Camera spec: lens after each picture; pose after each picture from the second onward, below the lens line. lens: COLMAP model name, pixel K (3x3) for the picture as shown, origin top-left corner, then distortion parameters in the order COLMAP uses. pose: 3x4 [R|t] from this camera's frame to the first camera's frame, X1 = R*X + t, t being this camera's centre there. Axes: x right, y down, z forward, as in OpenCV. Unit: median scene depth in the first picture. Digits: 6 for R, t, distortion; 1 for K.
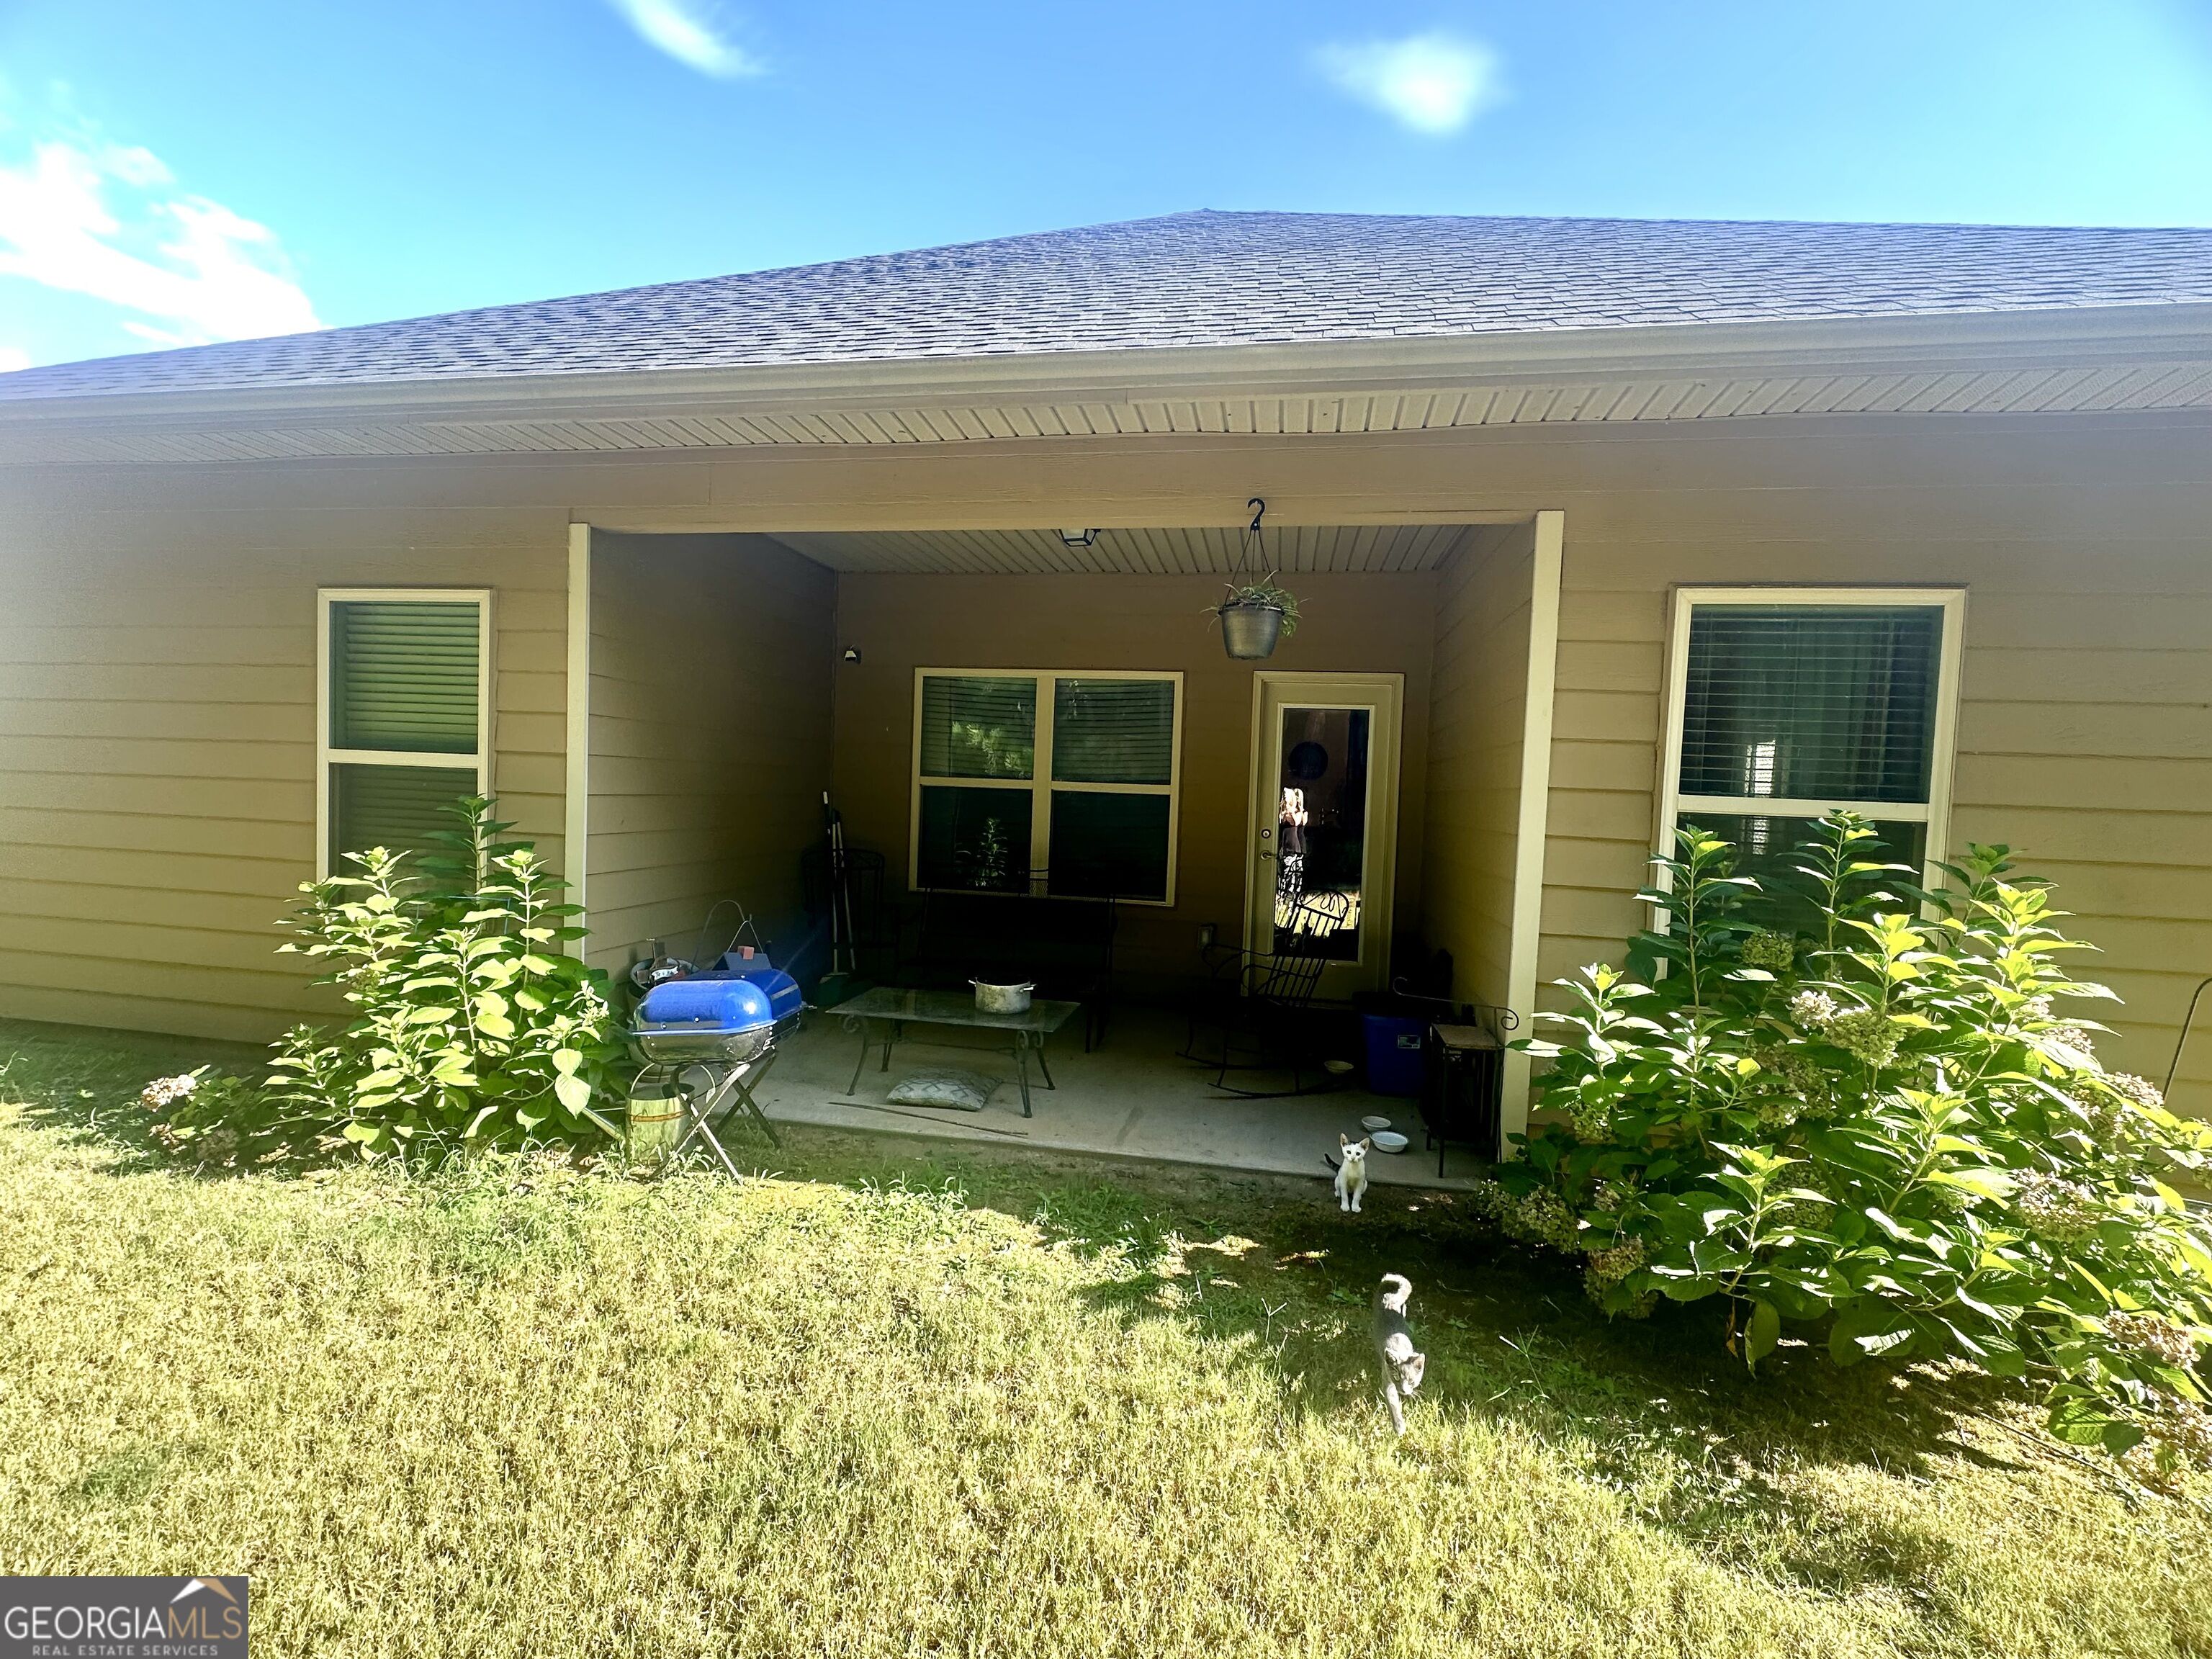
lens RADIAL K [[1040.4, 0, 1106.0], [0, 1040.4, 829.5], [0, 0, 1]] dist [0.010105, -0.000015]
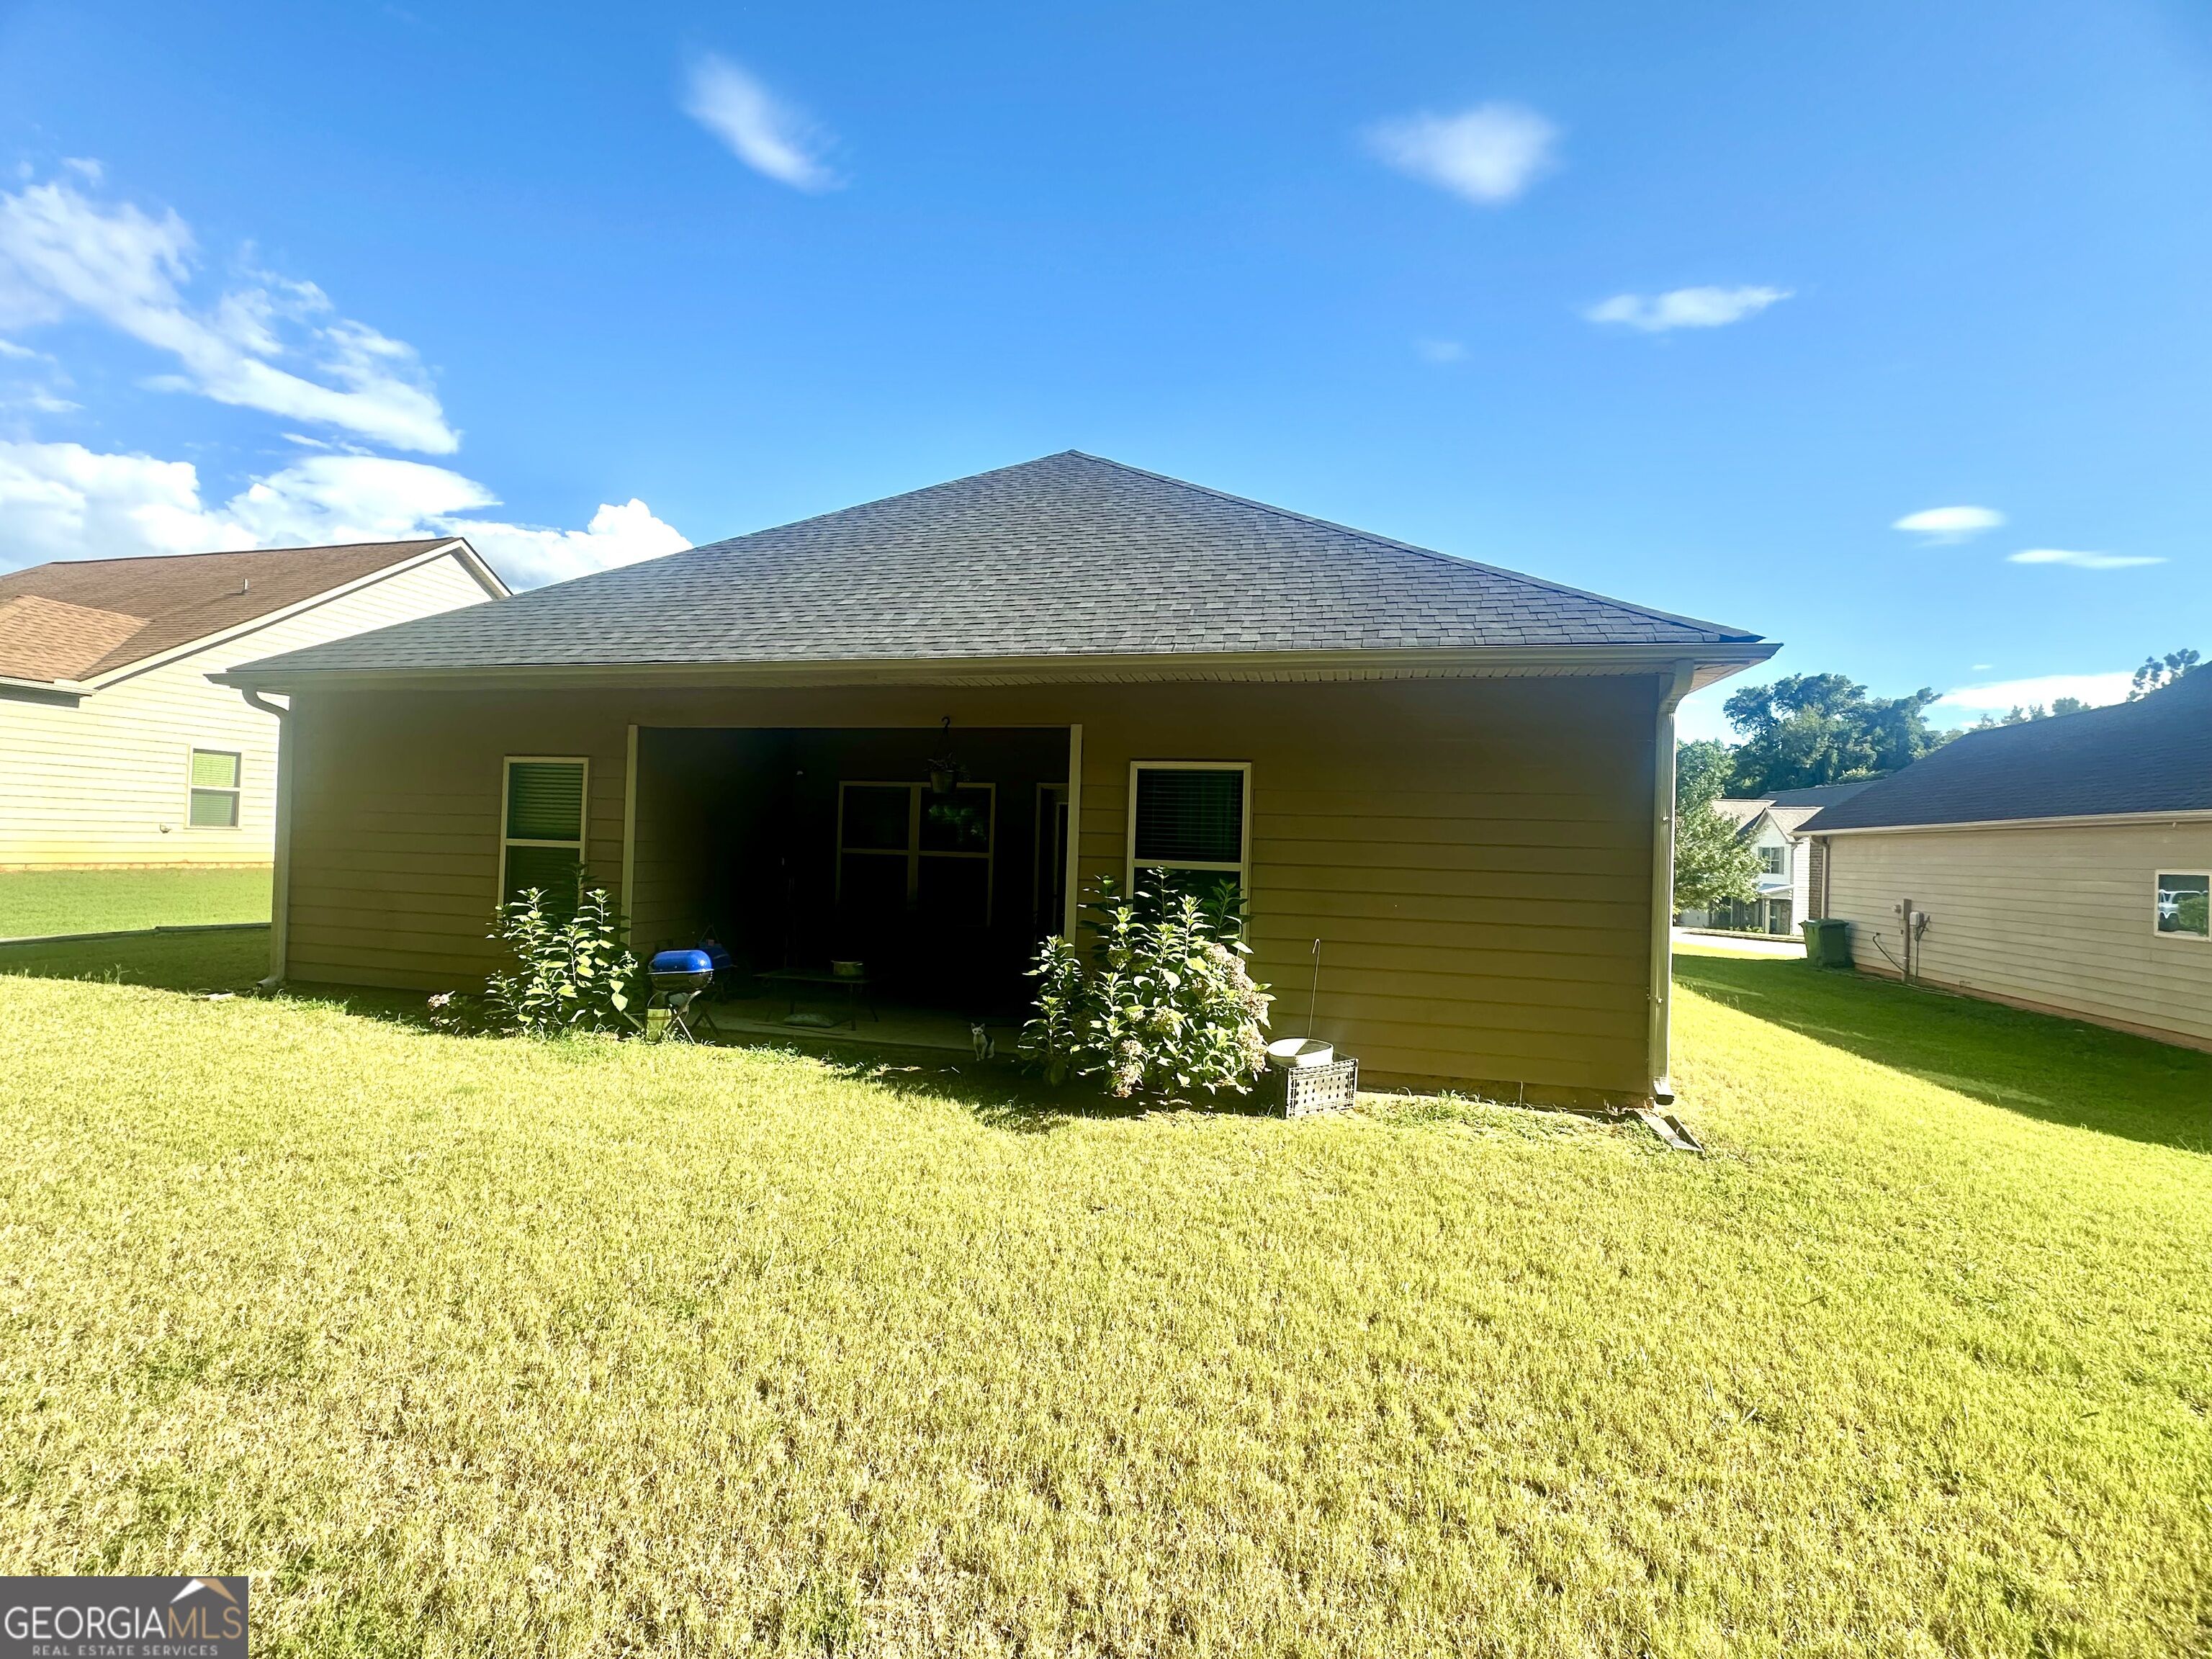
lens RADIAL K [[1040.4, 0, 1106.0], [0, 1040.4, 829.5], [0, 0, 1]] dist [0.010105, -0.000015]
pose [[0.997268, -0.007334, -0.073507, 0.614490], [0.003245, 0.998448, -0.055595, 0.022081], [0.073801, 0.055204, 0.995744, -1.025767]]
